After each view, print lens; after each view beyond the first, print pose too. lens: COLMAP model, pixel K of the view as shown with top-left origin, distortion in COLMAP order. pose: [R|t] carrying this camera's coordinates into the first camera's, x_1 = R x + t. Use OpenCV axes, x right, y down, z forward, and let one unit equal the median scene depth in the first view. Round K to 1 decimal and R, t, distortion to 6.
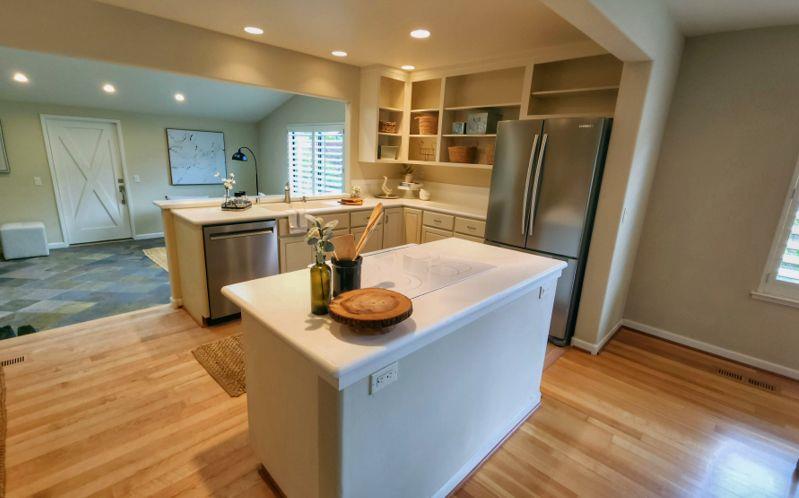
lens RADIAL K [[368.6, 0, 393.9], [0, 368.6, 255.3], [0, 0, 1]] dist [0.003216, -0.000479]
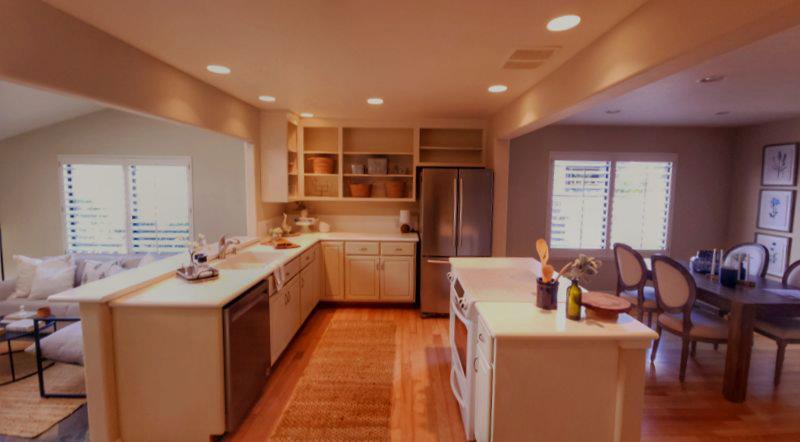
lens RADIAL K [[342.2, 0, 422.1], [0, 342.2, 211.0], [0, 0, 1]] dist [-0.000058, 0.000406]
pose [[0.680819, -0.093711, 0.726432, -0.462389], [0.206956, 0.975980, -0.068058, -0.088835], [-0.702606, 0.196675, 0.683860, 0.118596]]
